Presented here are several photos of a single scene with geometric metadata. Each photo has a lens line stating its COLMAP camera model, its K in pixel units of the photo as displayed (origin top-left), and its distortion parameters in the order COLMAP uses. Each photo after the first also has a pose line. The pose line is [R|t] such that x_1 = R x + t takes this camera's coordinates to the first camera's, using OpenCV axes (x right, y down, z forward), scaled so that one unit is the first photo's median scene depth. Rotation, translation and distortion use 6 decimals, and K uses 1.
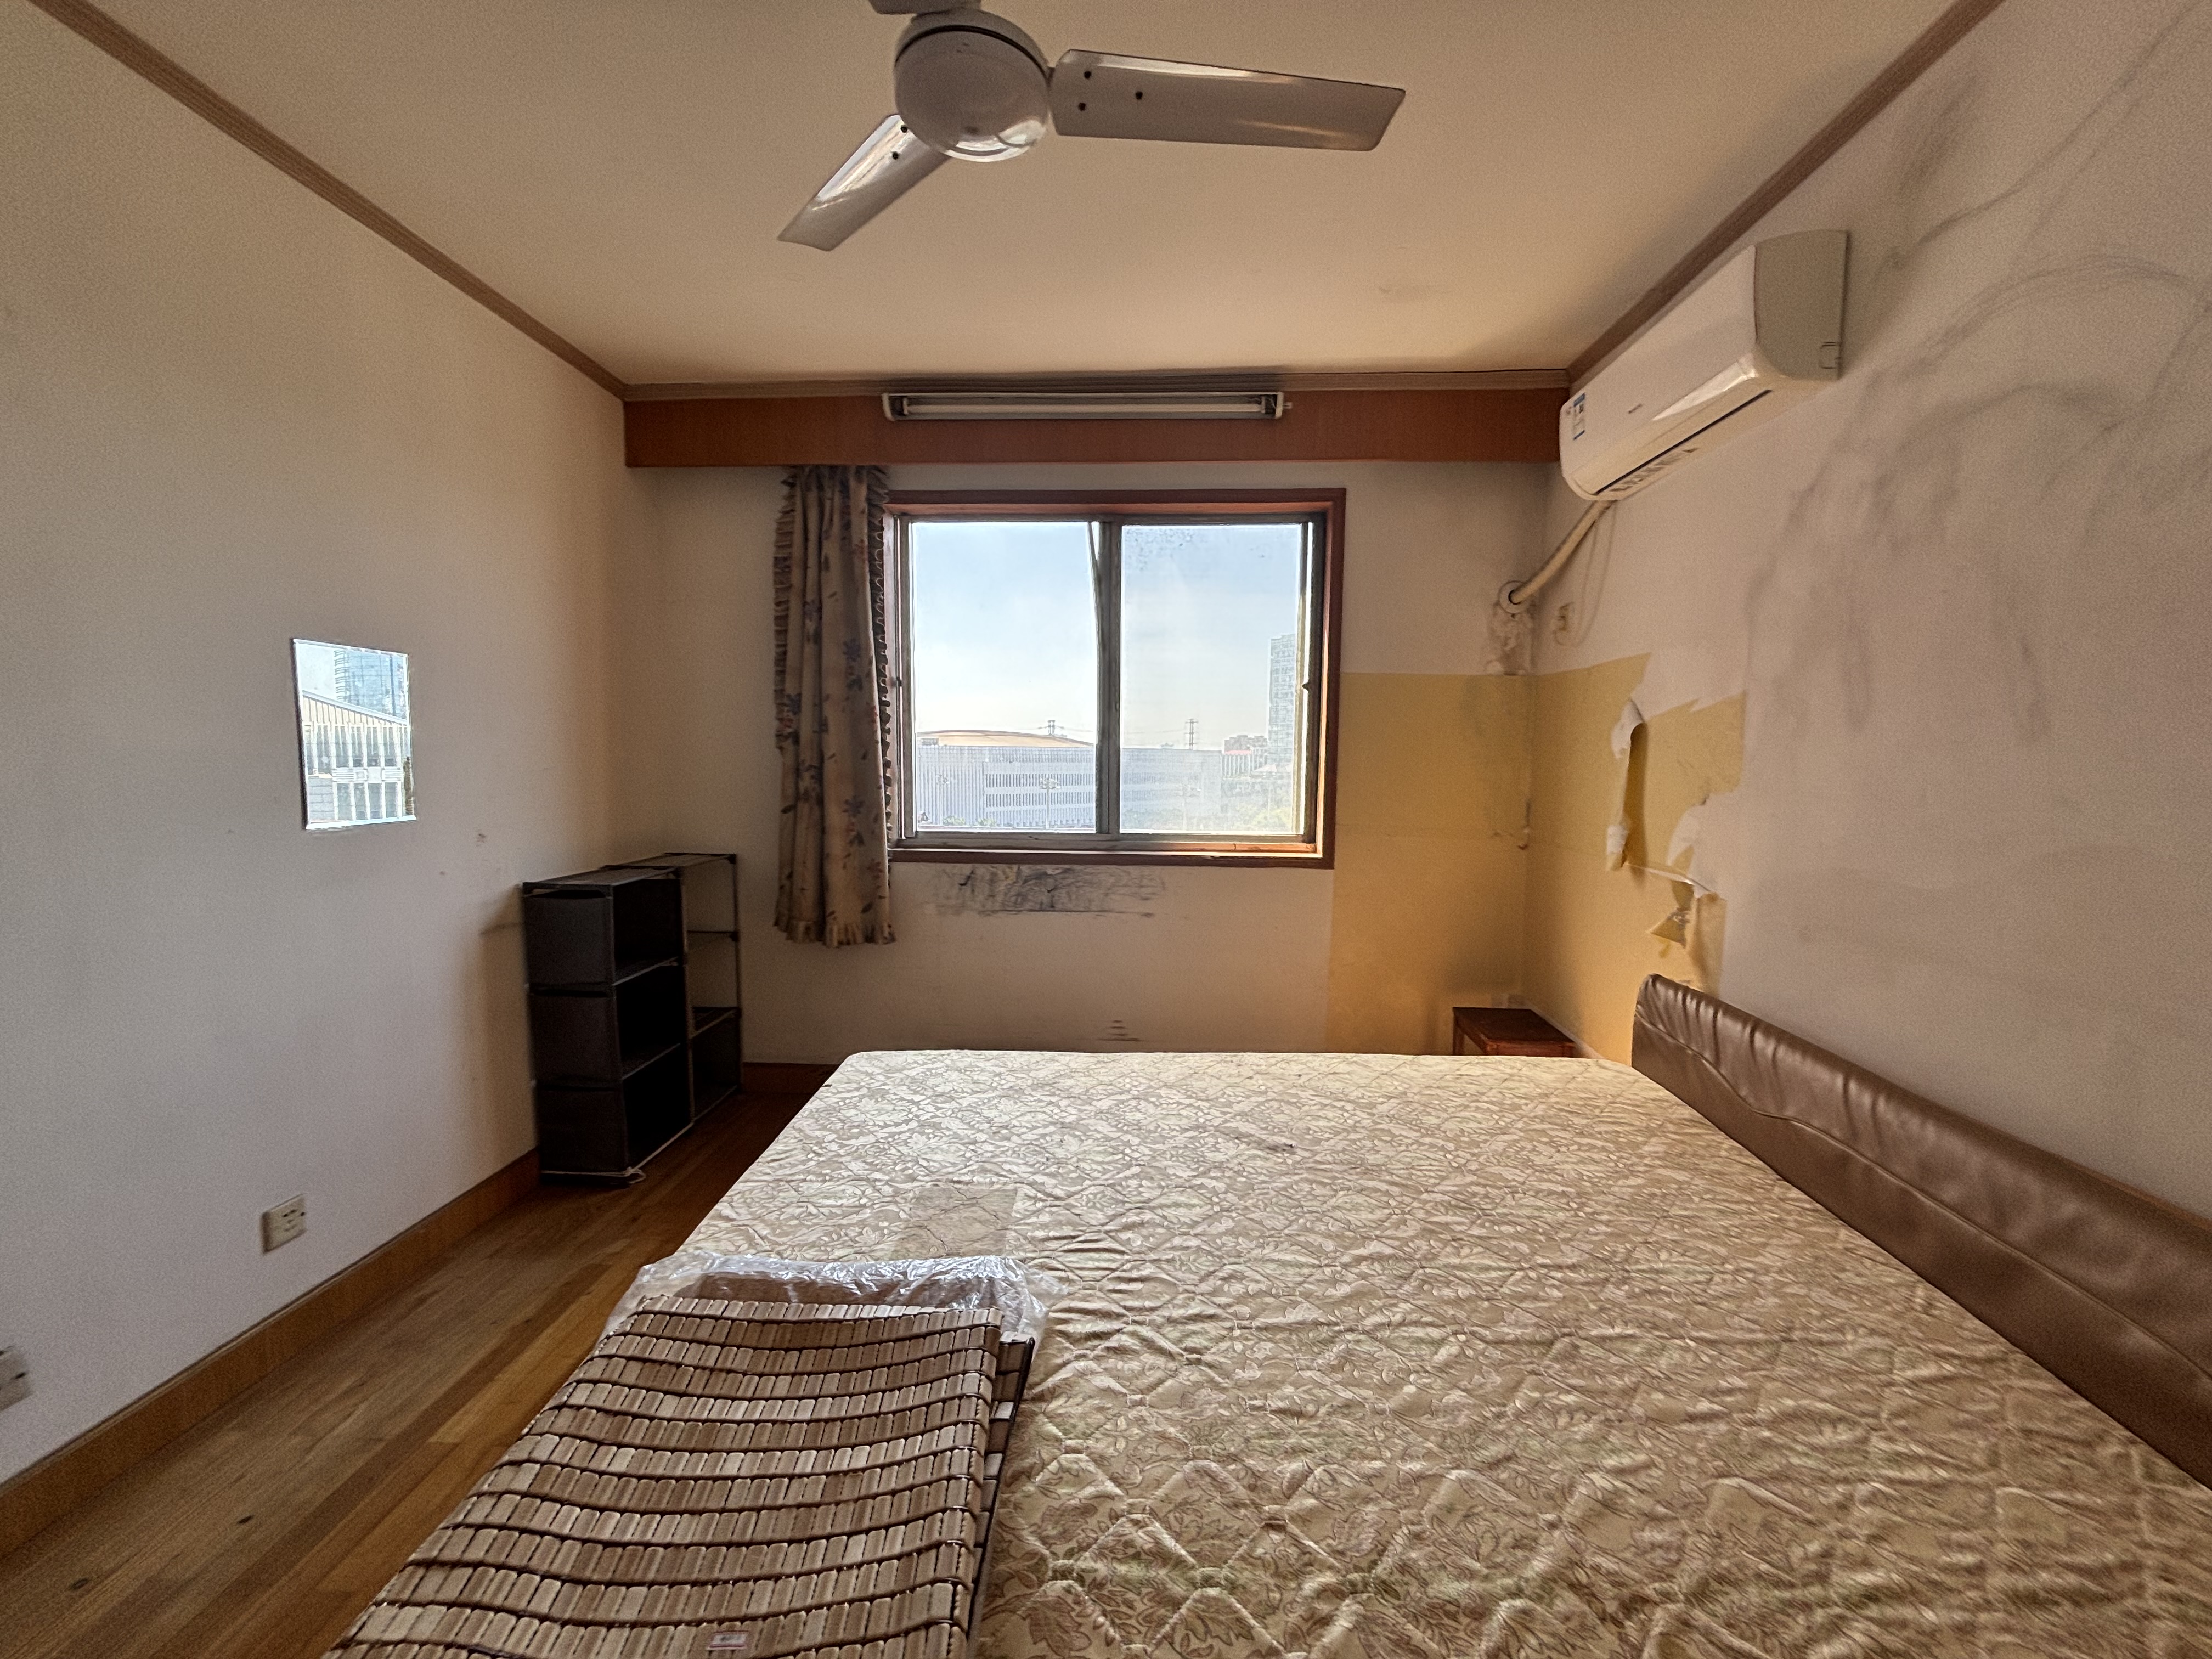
lens RADIAL K [[894.1, 0, 1106.0], [0, 894.1, 831.1], [0, 0, 1]] dist [0.000543, -0.000325]
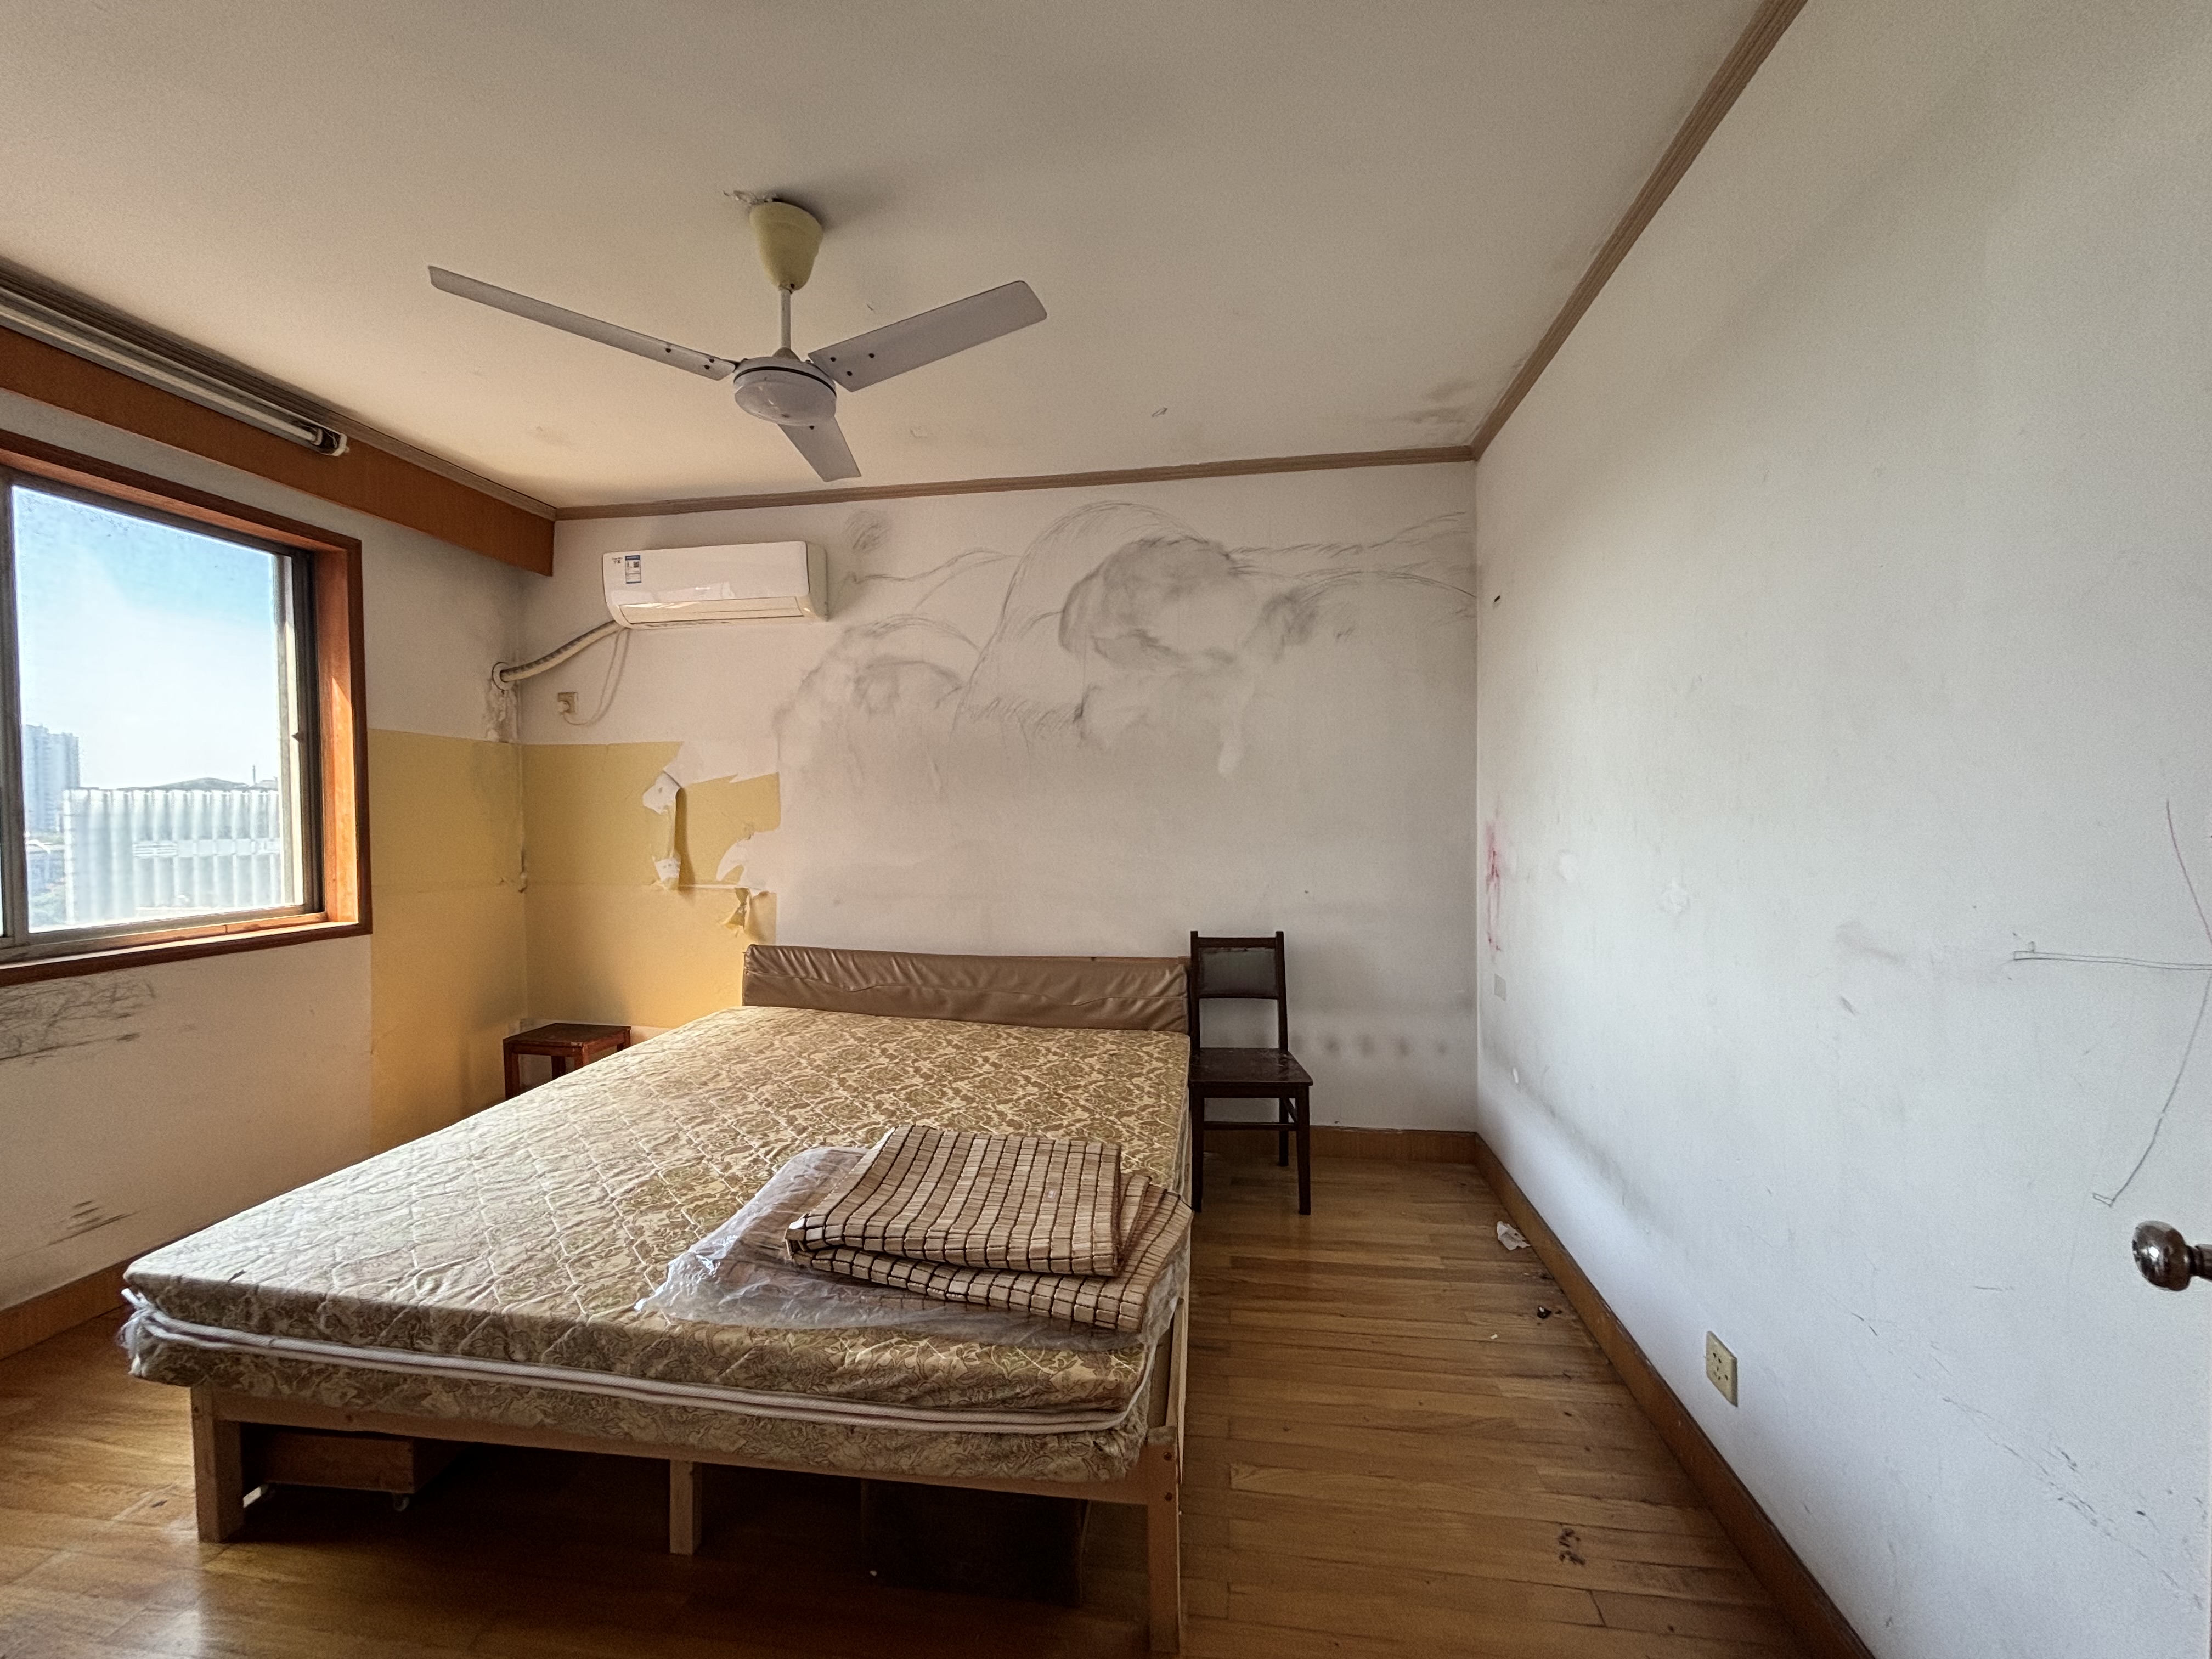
lens RADIAL K [[894.1, 0, 1110.6], [0, 894.1, 834.9], [0, 0, 1]] dist [0.000543, -0.000325]
pose [[0.081947, -0.039149, 0.995867, -0.824154], [0.094677, 0.995015, 0.031325, -0.023071], [-0.992129, 0.091719, 0.085245, 0.175701]]
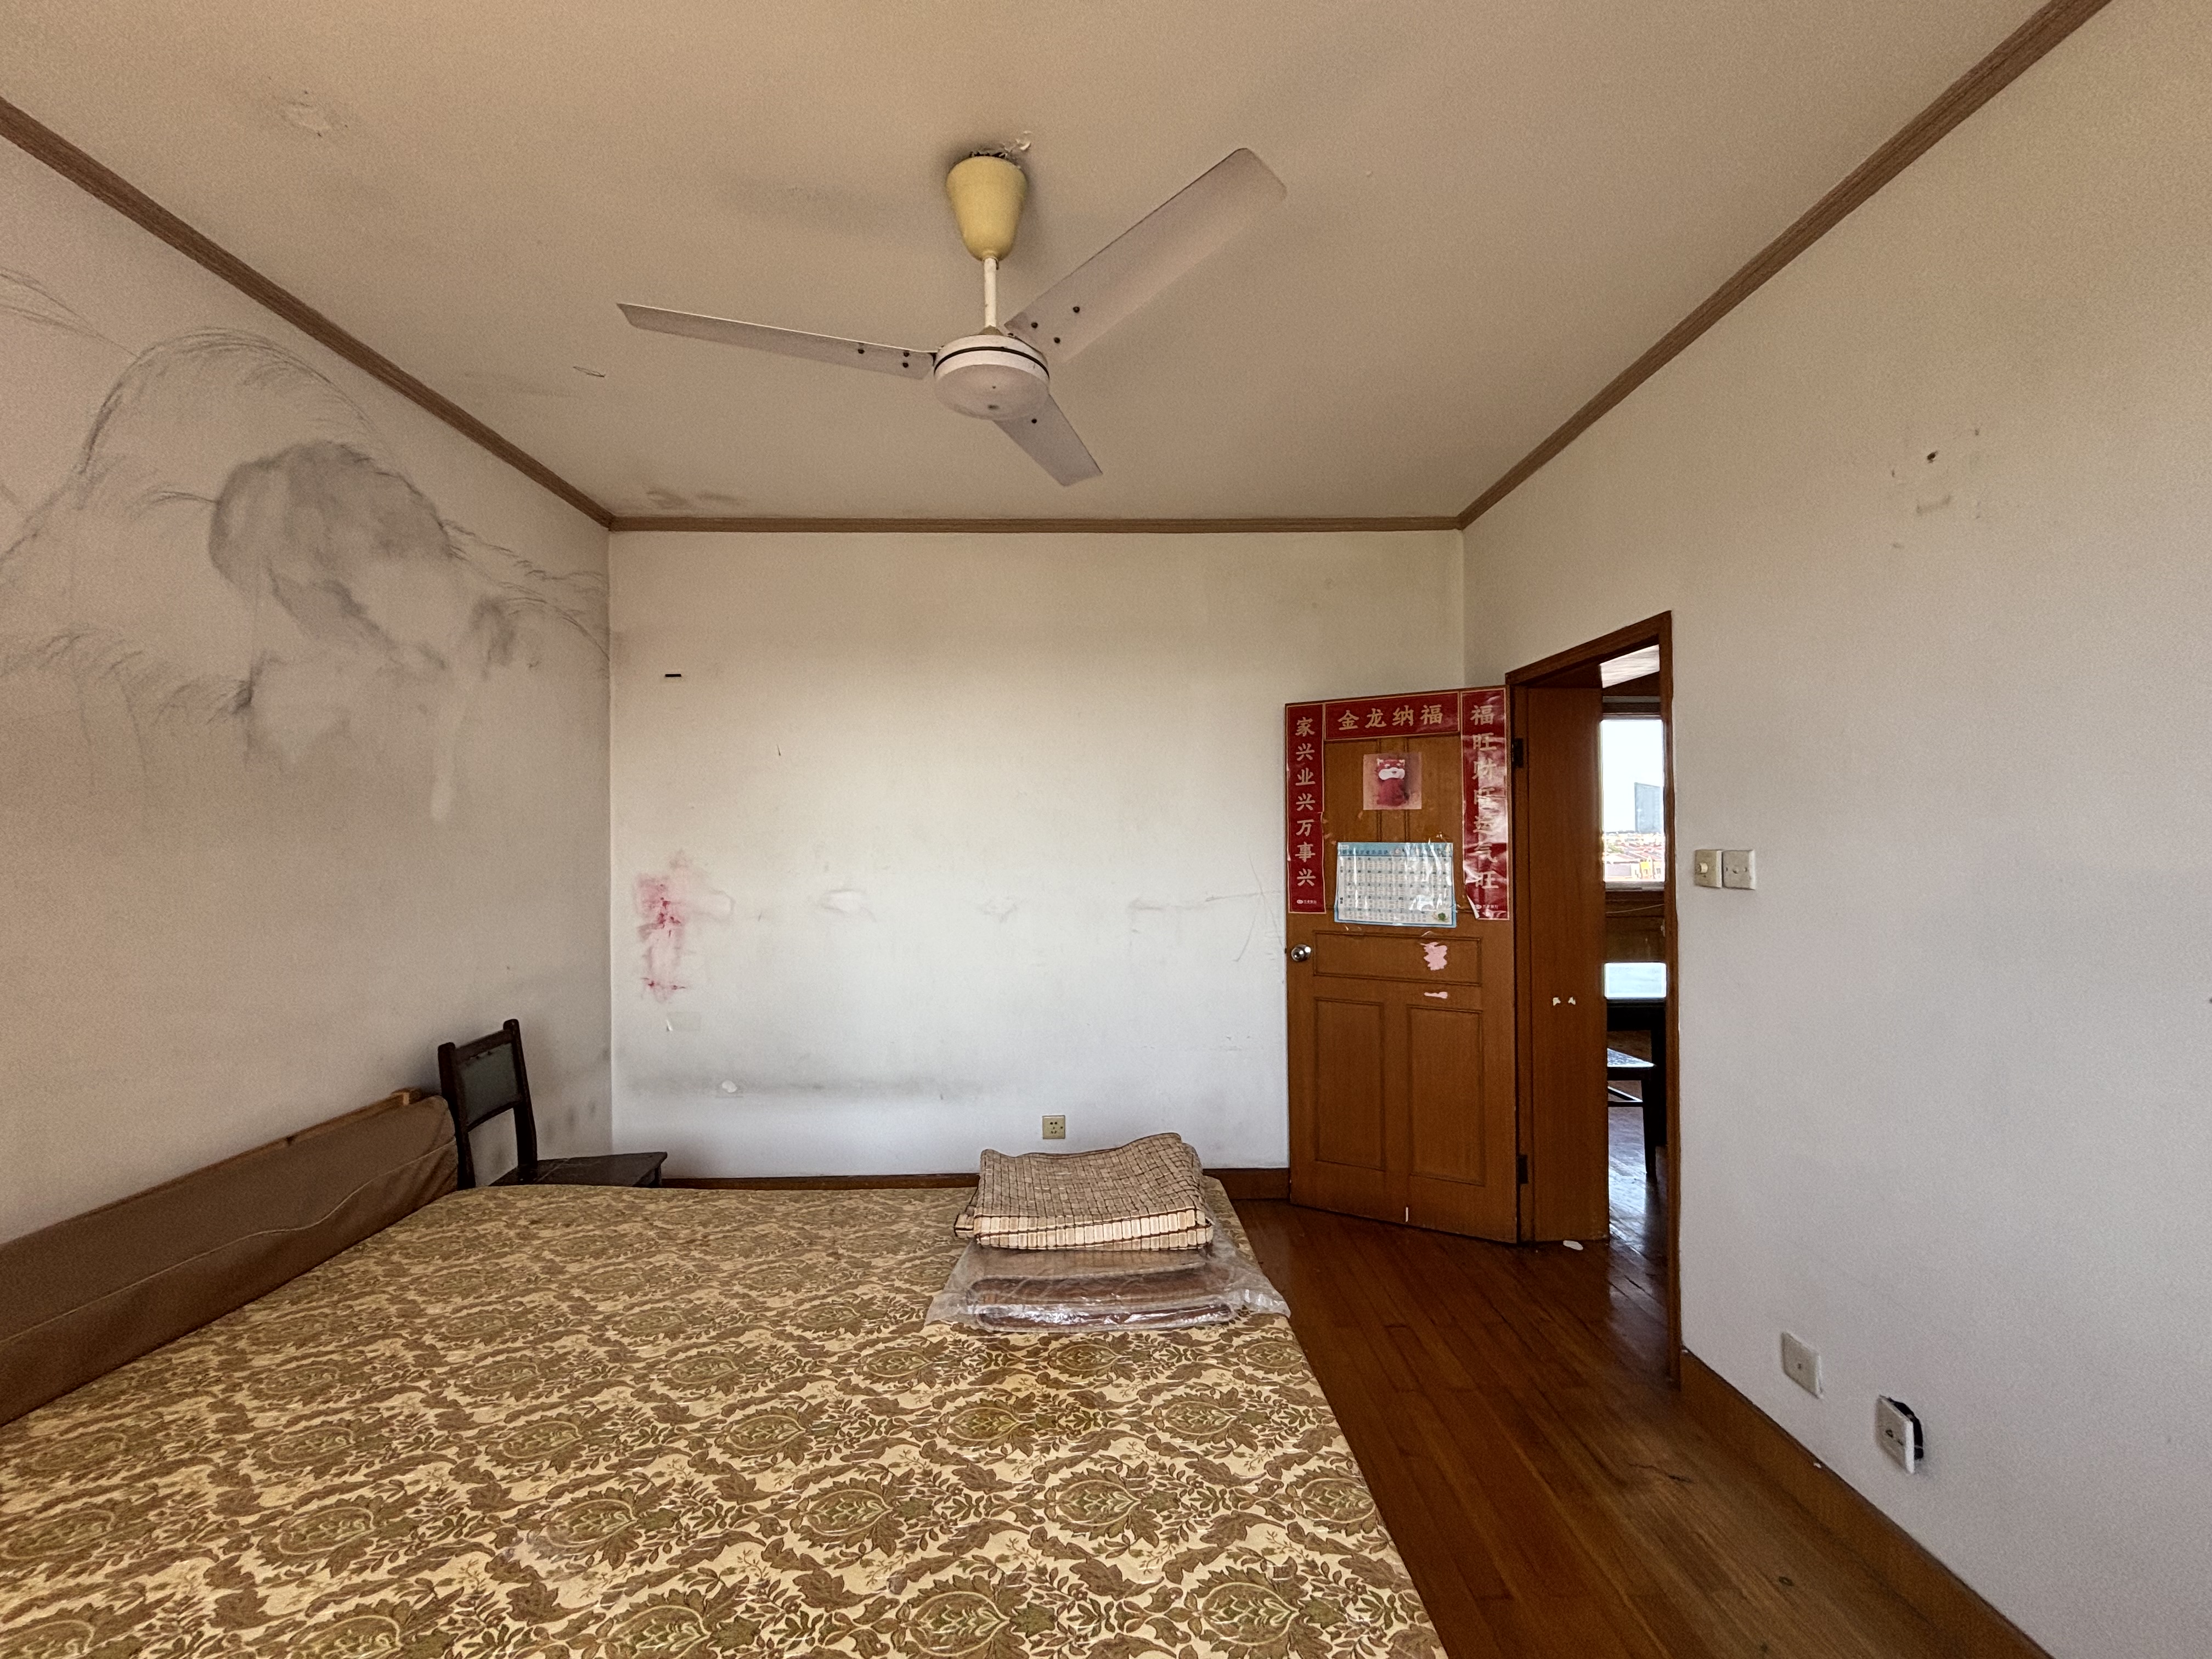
lens RADIAL K [[894.1, 0, 1114.8], [0, 894.1, 827.2], [0, 0, 1]] dist [0.000543, -0.000325]
pose [[-0.995125, -0.001670, -0.098611, -0.093911], [-0.008479, 0.997603, 0.068672, -0.122140], [0.098260, 0.069173, -0.992754, 1.167225]]
